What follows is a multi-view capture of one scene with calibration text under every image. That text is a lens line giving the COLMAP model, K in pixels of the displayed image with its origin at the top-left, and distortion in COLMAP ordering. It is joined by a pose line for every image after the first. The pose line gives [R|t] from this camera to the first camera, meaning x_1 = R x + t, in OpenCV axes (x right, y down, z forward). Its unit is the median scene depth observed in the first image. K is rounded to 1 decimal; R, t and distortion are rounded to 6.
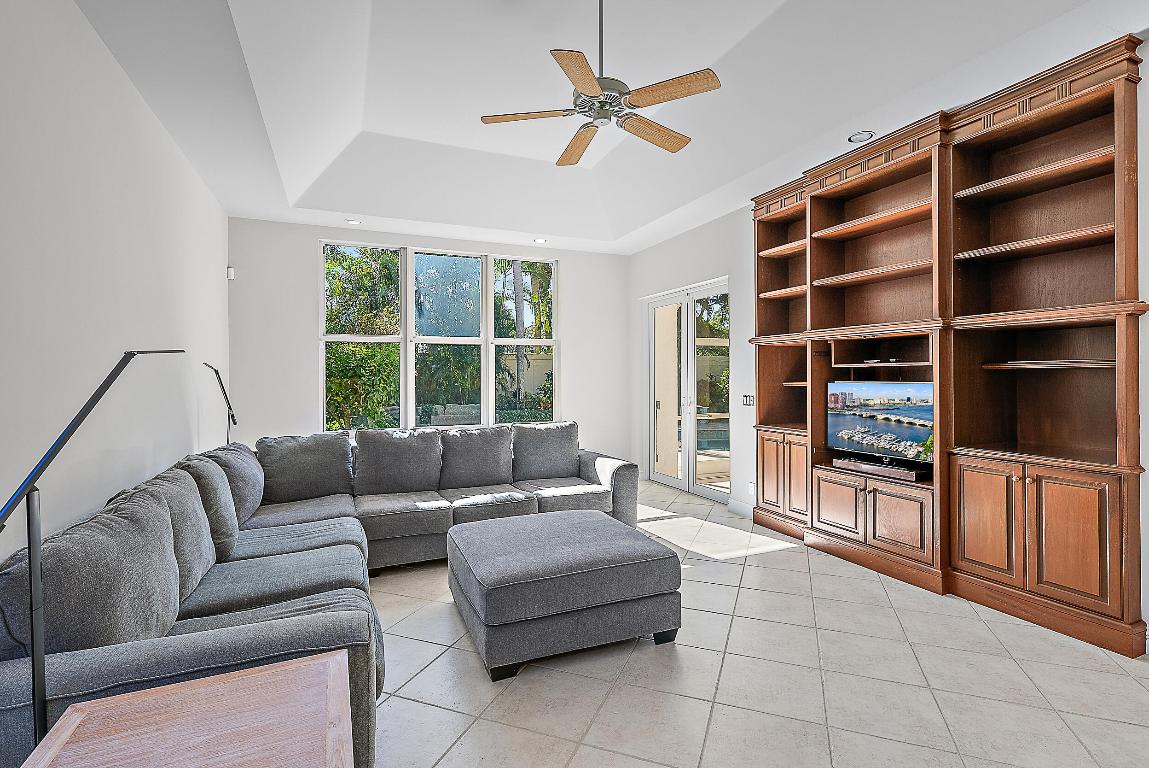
lens RADIAL K [[541.8, 0, 574.5], [0, 541.8, 384.0], [0, 0, 1]] dist [0.011637, 0.000015]
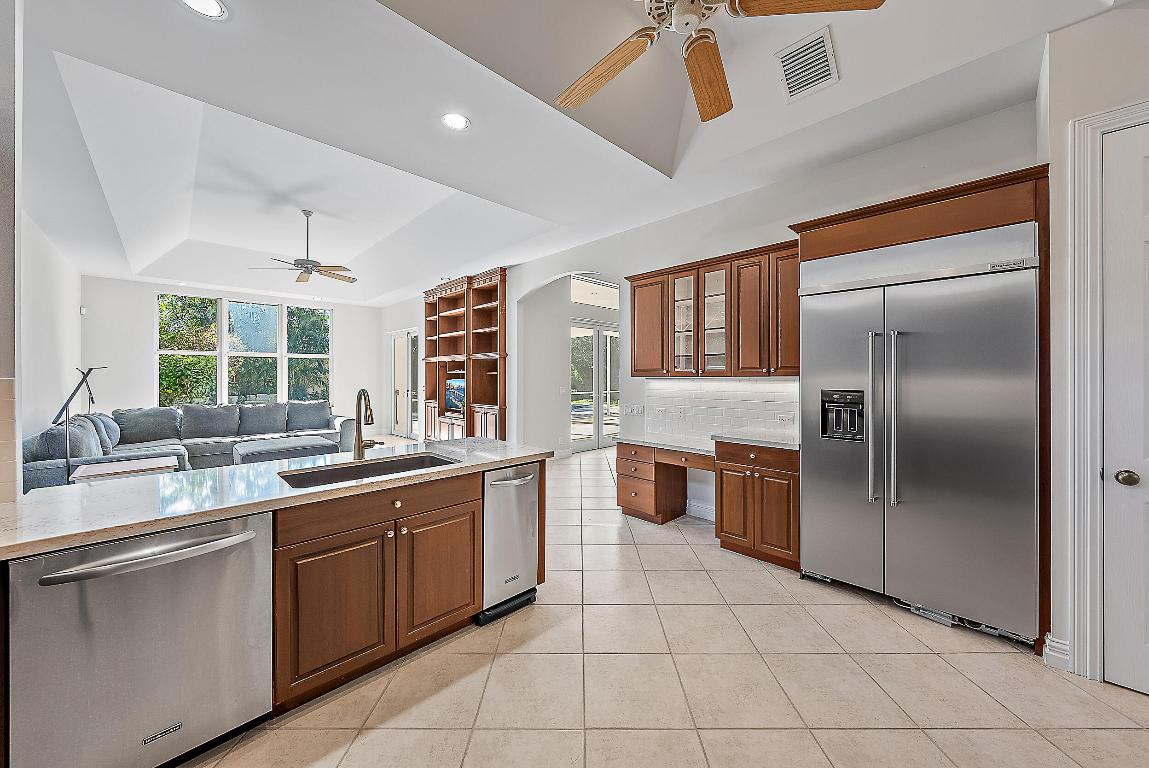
lens RADIAL K [[413.6, 0, 576.3], [0, 413.6, 380.7], [0, 0, 1]] dist [0.000254, 0.000023]
pose [[0.932546, -0.000938, 0.361051, 0.317395], [0.001564, 0.999998, -0.001443, 0.004990], [-0.361049, 0.001910, 0.932545, -0.740836]]
